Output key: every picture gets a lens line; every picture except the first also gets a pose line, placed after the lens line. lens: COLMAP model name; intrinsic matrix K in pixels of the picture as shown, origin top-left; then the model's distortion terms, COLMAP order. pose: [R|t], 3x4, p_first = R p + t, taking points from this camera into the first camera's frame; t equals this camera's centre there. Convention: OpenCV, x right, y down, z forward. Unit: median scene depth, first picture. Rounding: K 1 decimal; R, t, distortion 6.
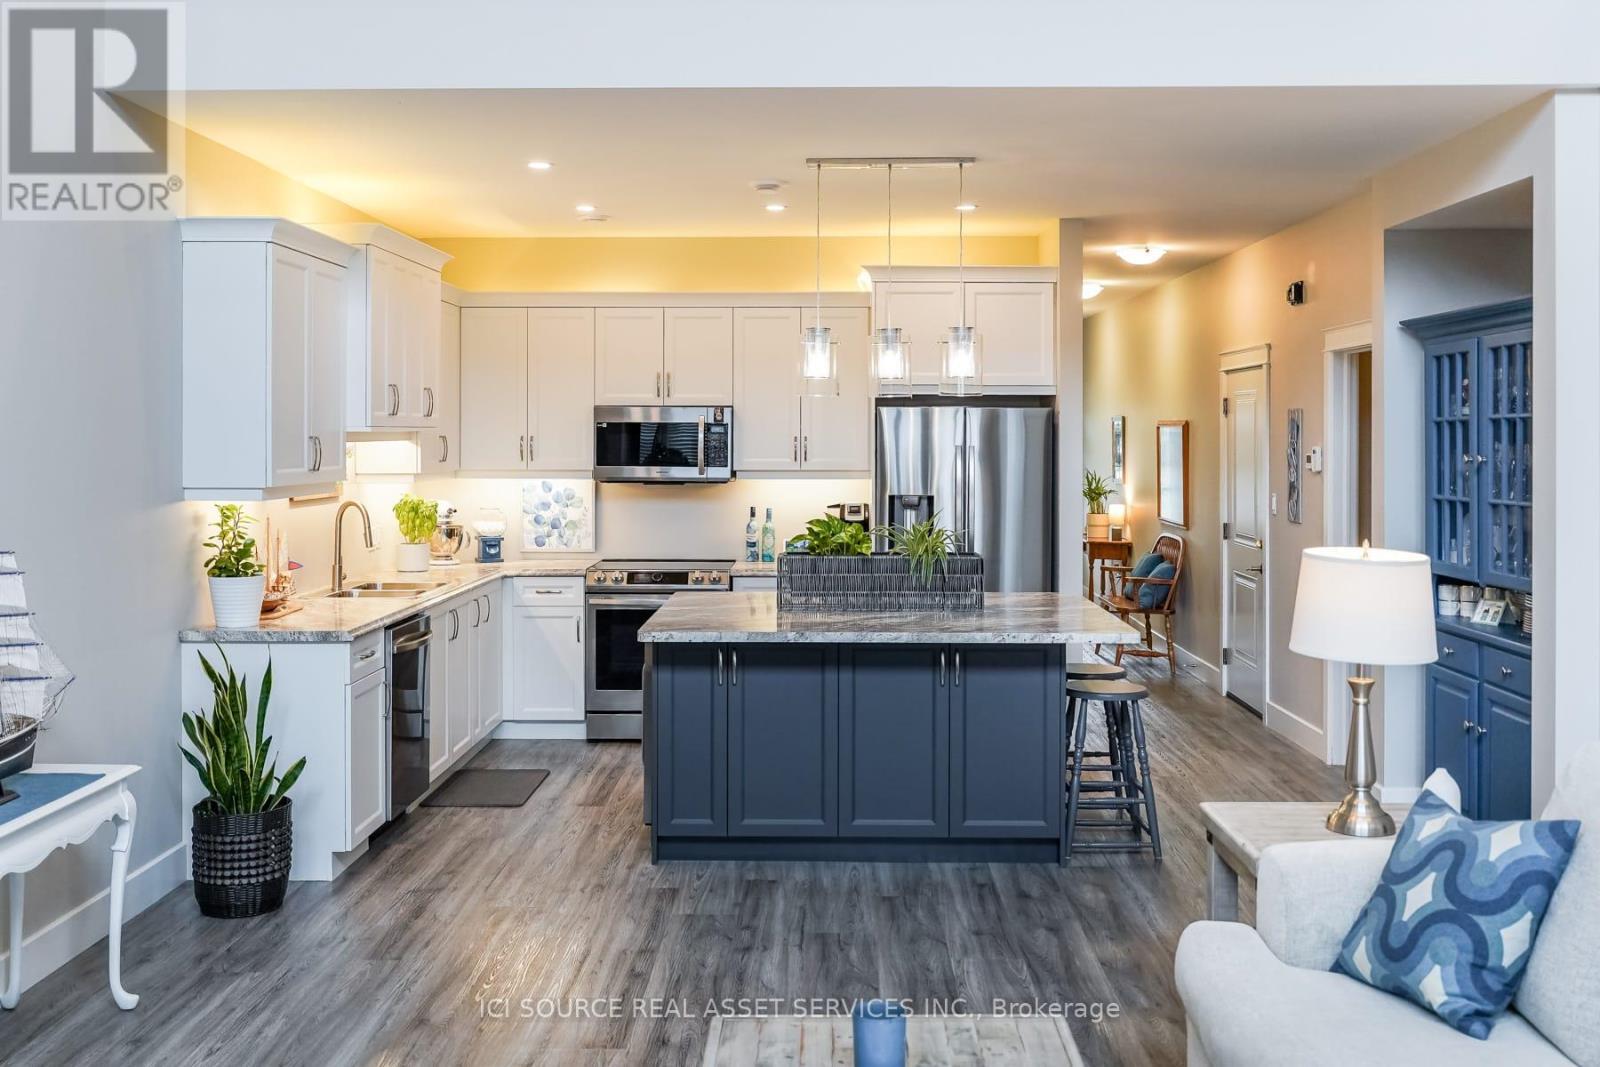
lens RADIAL K [[1613.6, 0, 781.3], [0, 1613.6, 429.0], [0, 0, 1]] dist [-0.018110, 0.000000]
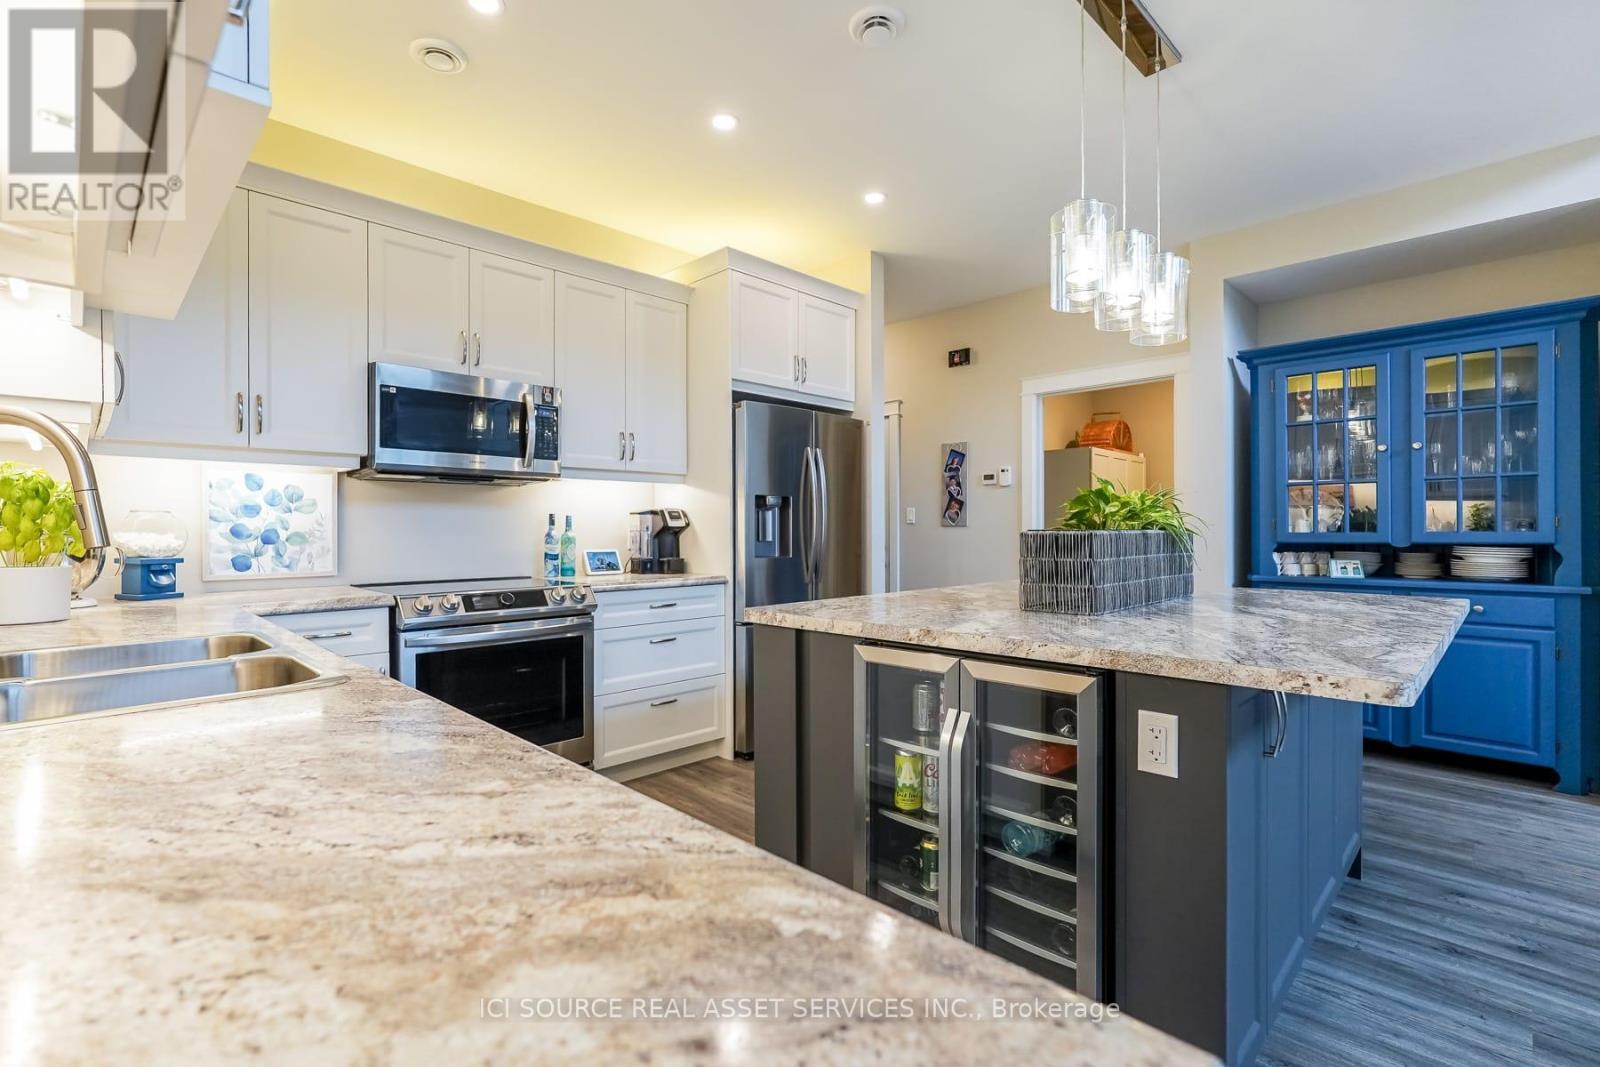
lens RADIAL K [[738.3, 0, 802.0], [0, 738.3, 529.9], [0, 0, 1]] dist [-0.012882, 0.000510]
pose [[0.684001, -0.003898, 0.729470, -0.226412], [0.001067, 0.999990, 0.004343, 0.058527], [-0.729480, -0.002192, 0.683999, 0.667534]]
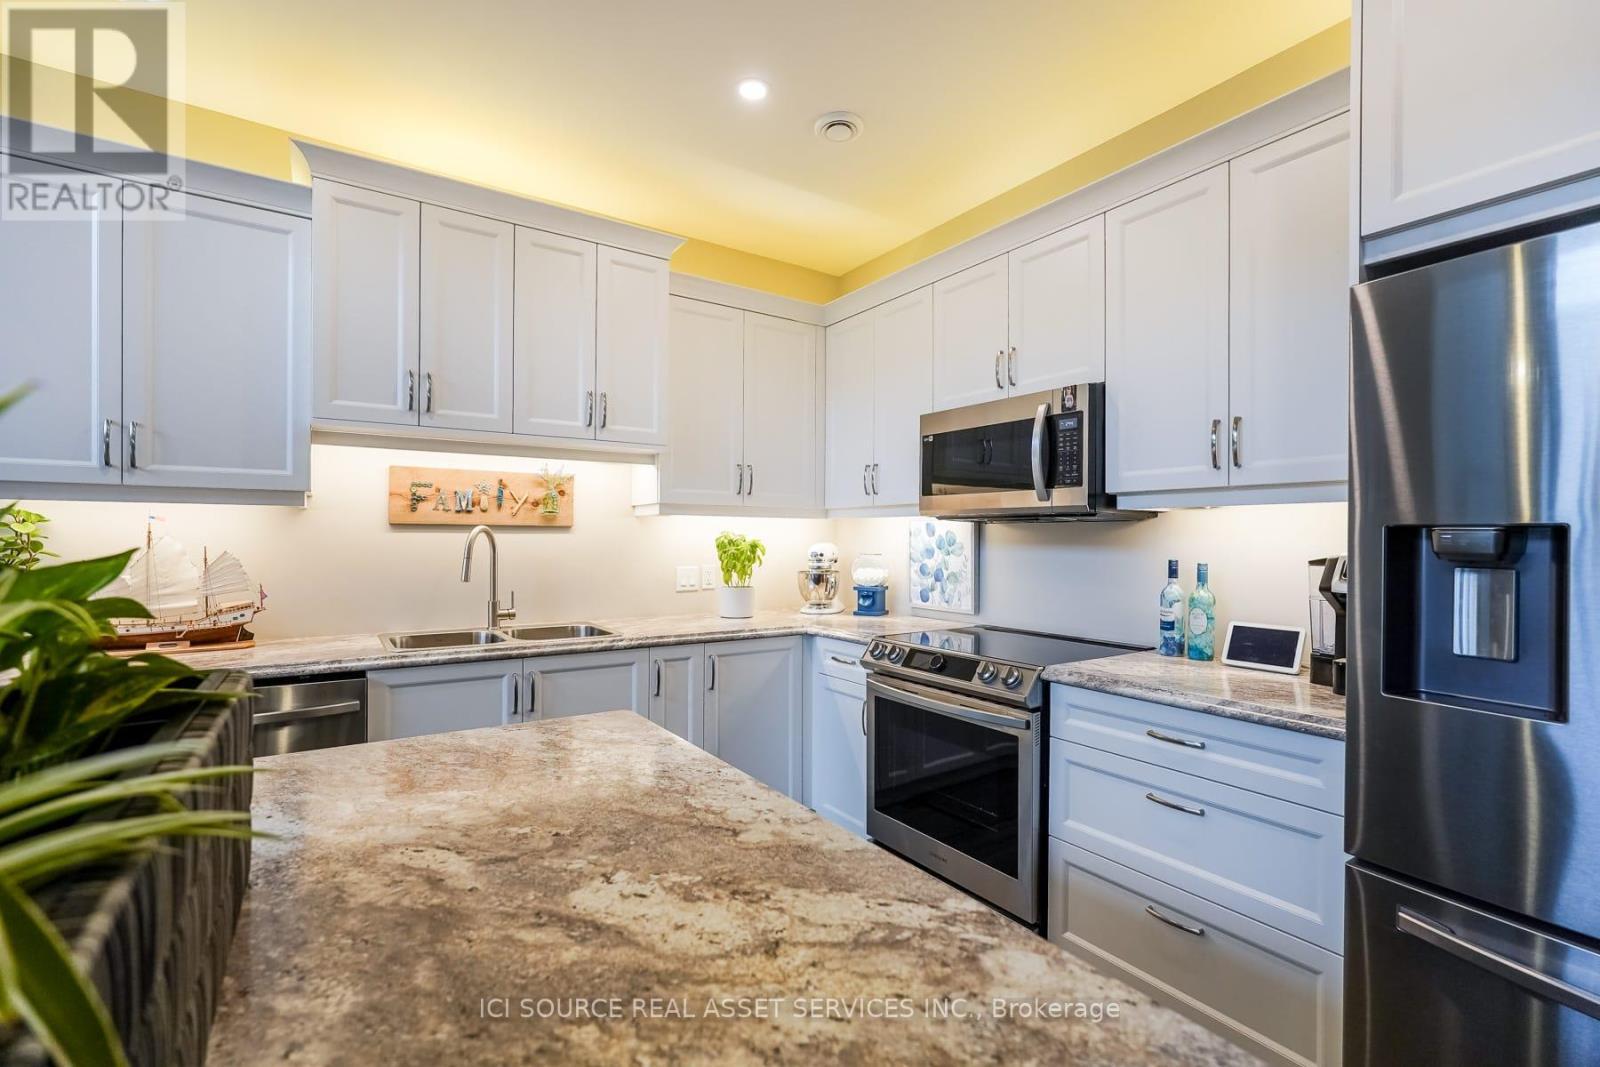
lens RADIAL K [[705.1, 0, 807.8], [0, 705.1, 536.6], [0, 0, 1]] dist [-0.005658, -0.000047]
pose [[0.585296, -0.000371, -0.810820, 0.115878], [-0.002977, 0.999992, -0.002606, 0.043293], [0.810814, 0.003939, 0.585290, 0.790401]]
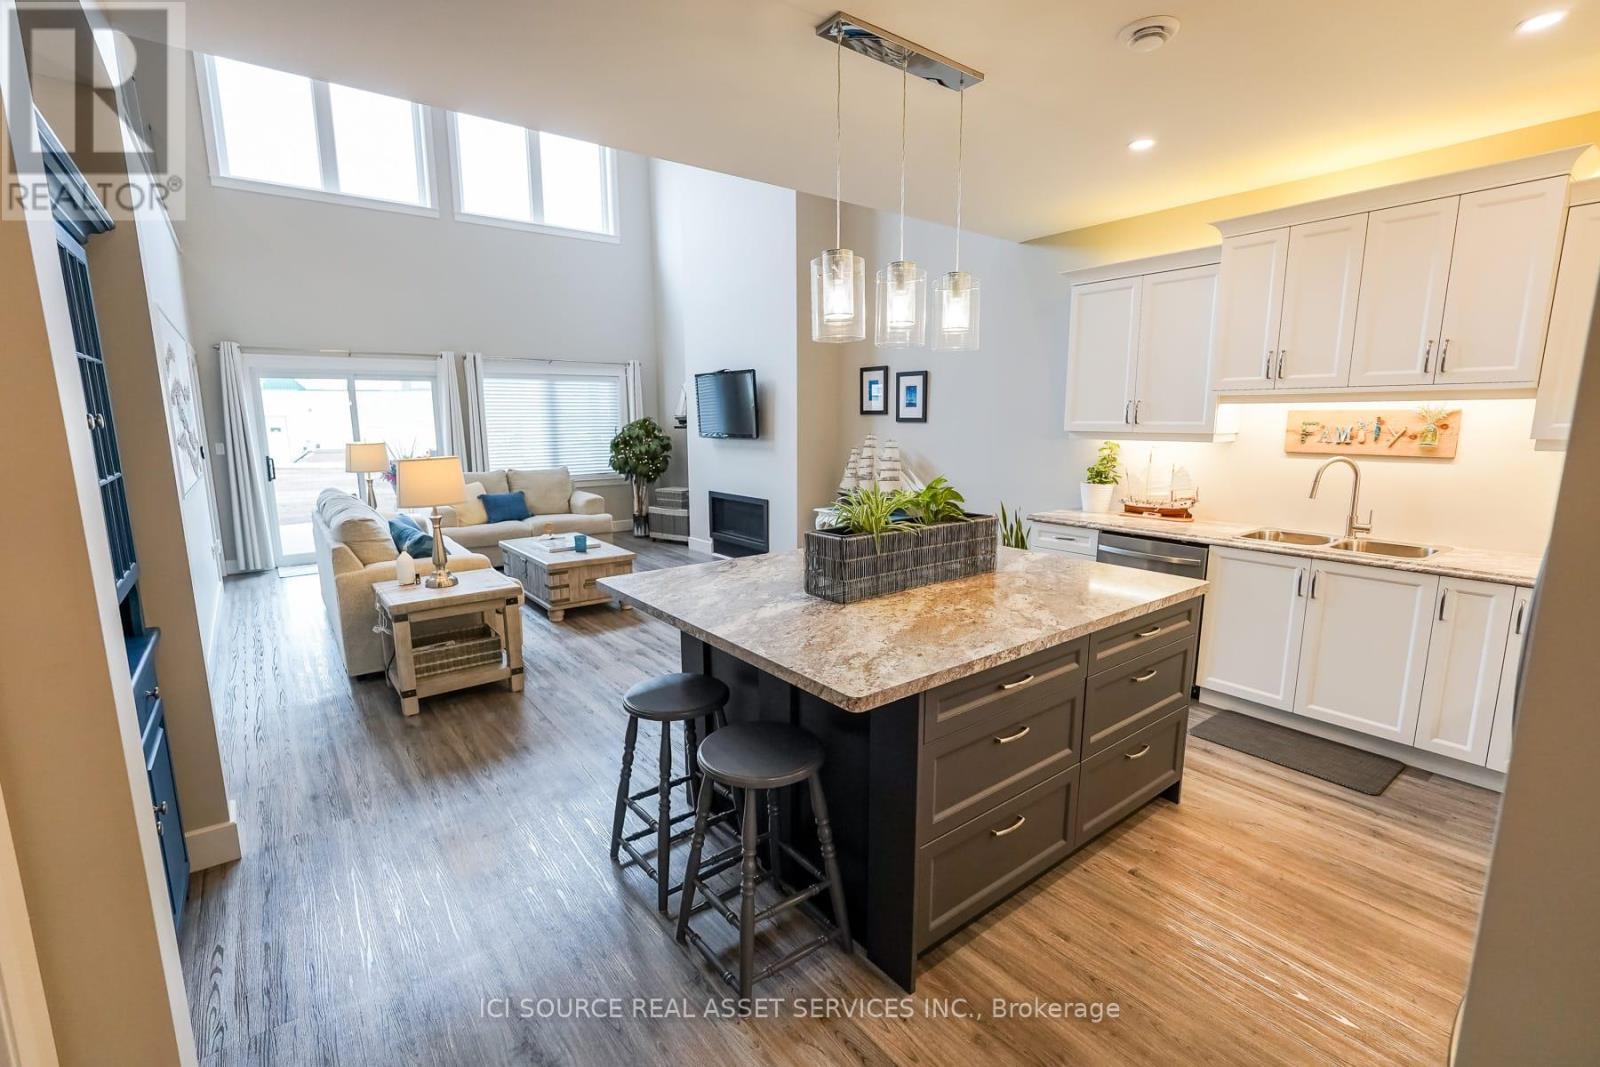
lens RADIAL K [[705.1, 0, 799.6], [0, 705.1, 537.9], [0, 0, 1]] dist [-0.005658, -0.000047]
pose [[-0.773652, 0.107050, -0.624502, 0.297536], [0.001289, 0.985888, 0.167401, 0.012114], [0.633610, 0.128706, -0.762872, 1.001421]]
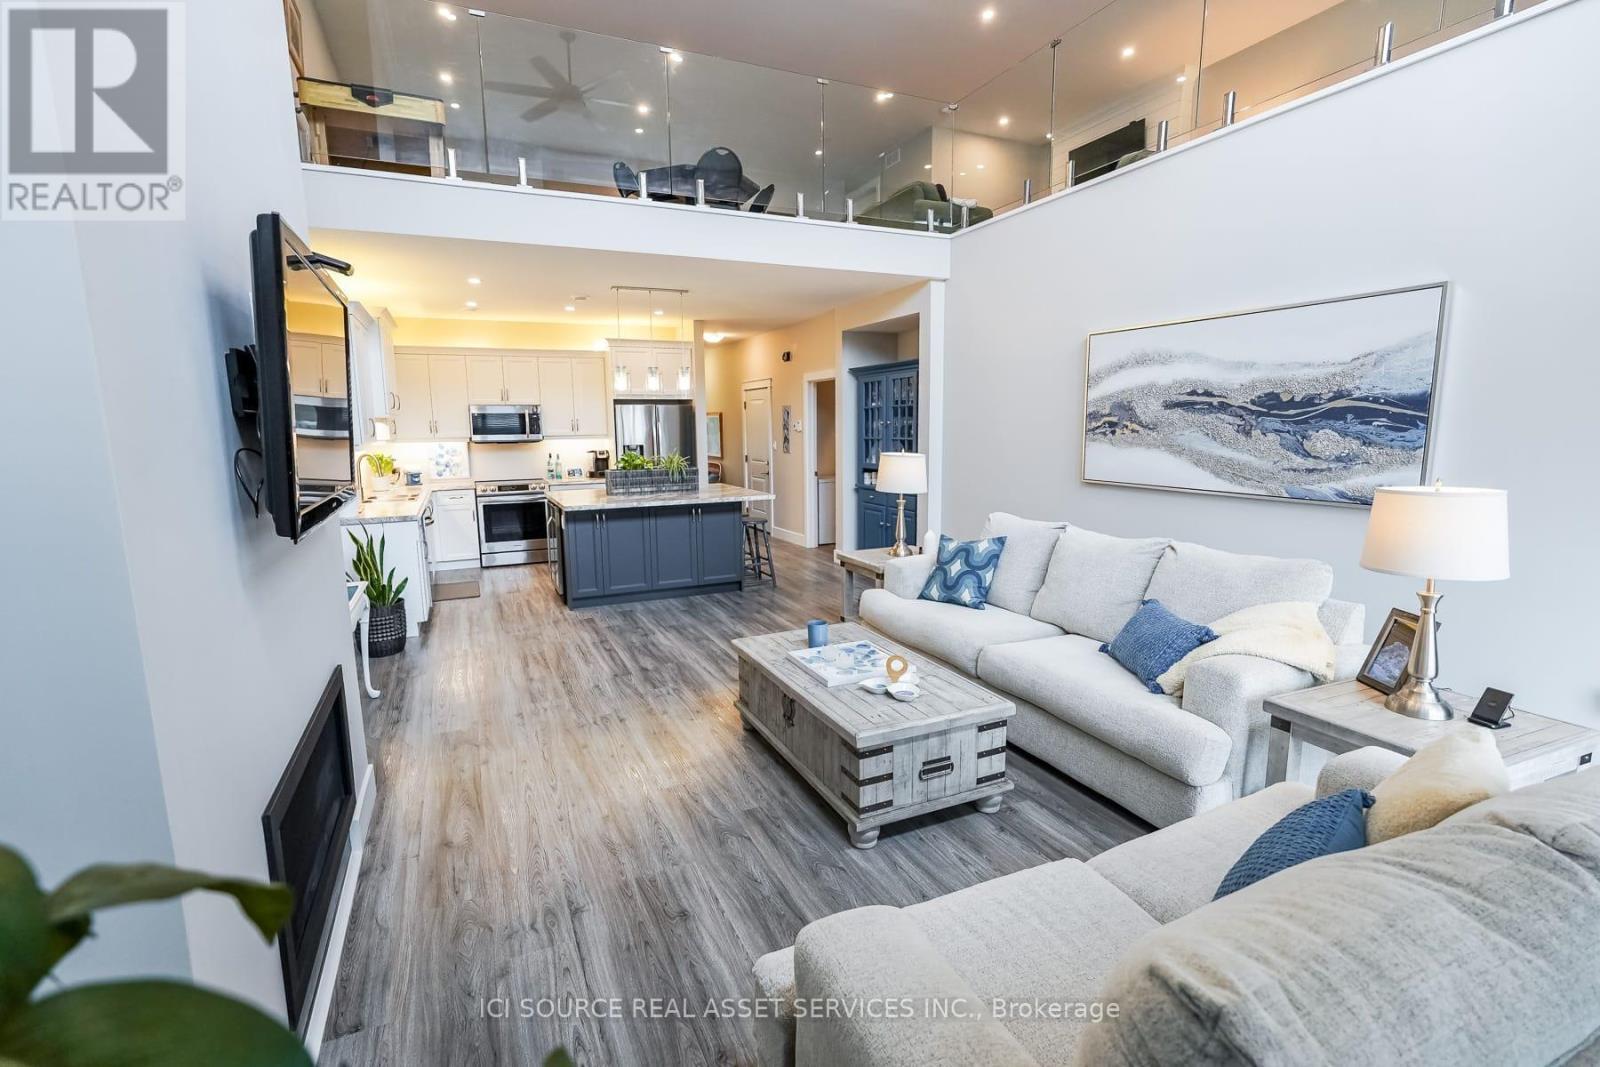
lens RADIAL K [[738.3, 0, 793.7], [0, 738.3, 535.6], [0, 0, 1]] dist [-0.012882, 0.000510]
pose [[0.900176, -0.077467, 0.428581, -0.161978], [0.011082, 0.987810, 0.155272, 0.008665], [-0.435385, -0.135022, 0.890061, -0.019245]]
